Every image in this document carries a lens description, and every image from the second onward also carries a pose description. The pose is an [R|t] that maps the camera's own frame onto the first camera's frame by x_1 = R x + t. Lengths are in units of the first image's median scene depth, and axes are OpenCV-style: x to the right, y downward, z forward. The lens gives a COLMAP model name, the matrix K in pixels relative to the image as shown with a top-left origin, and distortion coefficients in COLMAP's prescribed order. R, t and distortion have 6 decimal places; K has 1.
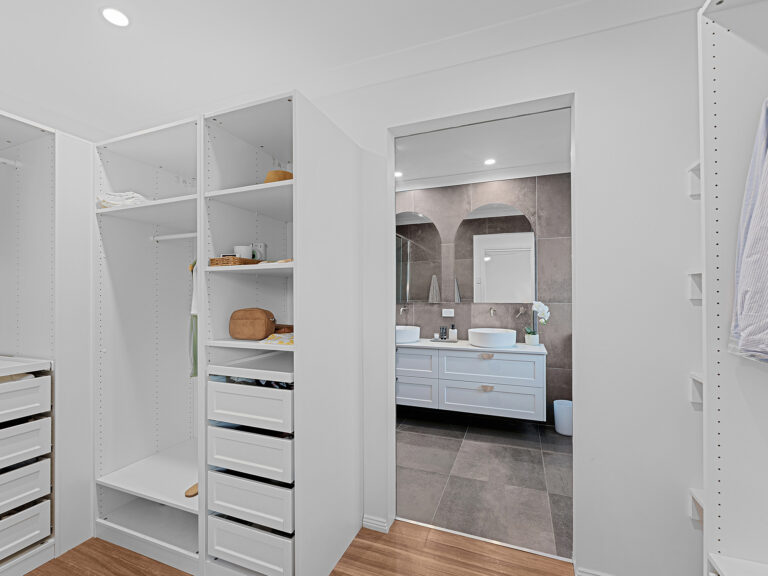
lens RADIAL K [[349.9, 0, 385.5], [0, 349.9, 294.0], [0, 0, 1]] dist [-0.002849, -0.000044]
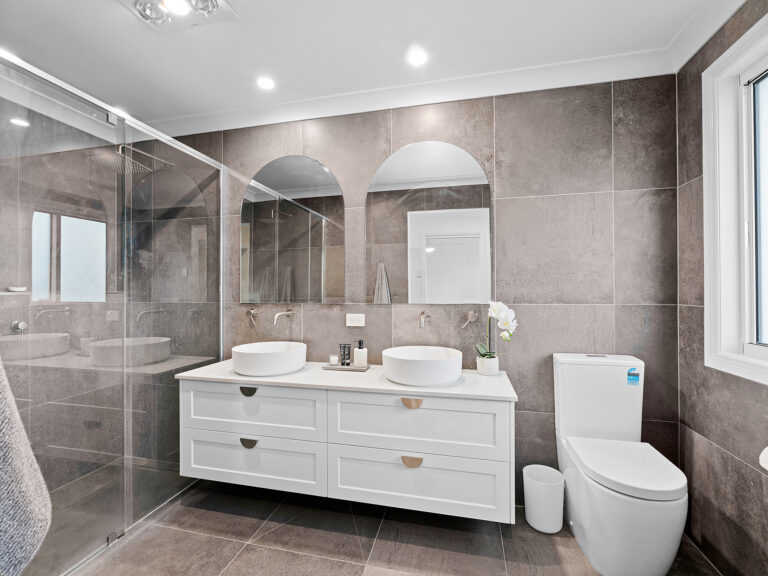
lens RADIAL K [[349.9, 0, 386.4], [0, 349.9, 286.5], [0, 0, 1]] dist [-0.002849, -0.000044]
pose [[0.989981, 0.003431, 0.141160, 0.156641], [-0.001616, 0.999915, -0.012964, 0.003298], [-0.141192, 0.012606, 0.989902, 0.415518]]
